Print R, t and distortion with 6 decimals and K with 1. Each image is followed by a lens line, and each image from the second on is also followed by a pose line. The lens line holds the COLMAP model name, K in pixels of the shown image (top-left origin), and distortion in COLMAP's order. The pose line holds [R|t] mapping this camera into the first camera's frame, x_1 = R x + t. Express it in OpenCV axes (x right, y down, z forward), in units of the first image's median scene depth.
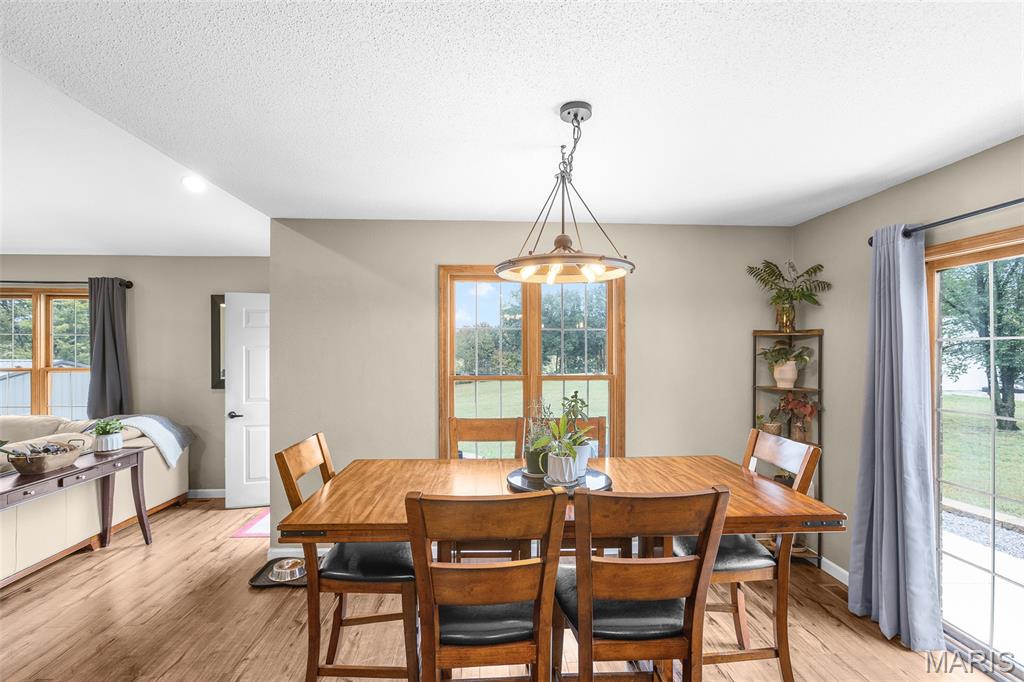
lens RADIAL K [[464.7, 0, 511.7], [0, 464.7, 347.8], [0, 0, 1]] dist [-0.027077, 0.029134]
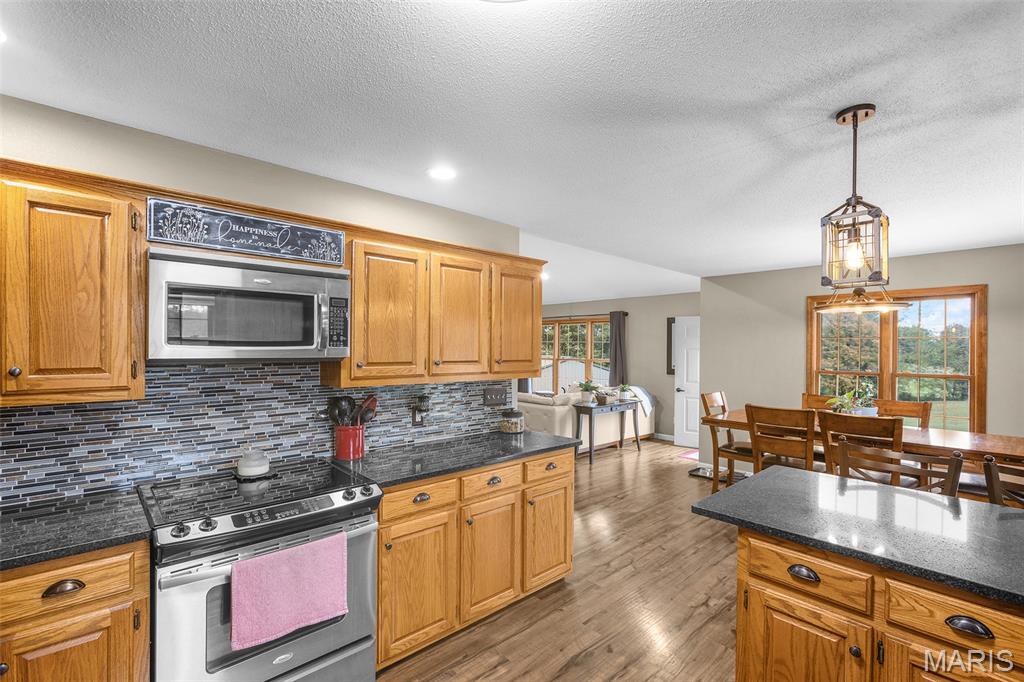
lens RADIAL K [[464.7, 0, 511.7], [0, 464.7, 347.8], [0, 0, 1]] dist [-0.027077, 0.029134]
pose [[0.641967, 0.007305, -0.766697, 0.332987], [-0.012825, 0.999917, -0.001211, 0.002738], [0.766625, 0.010611, 0.642007, -0.617684]]
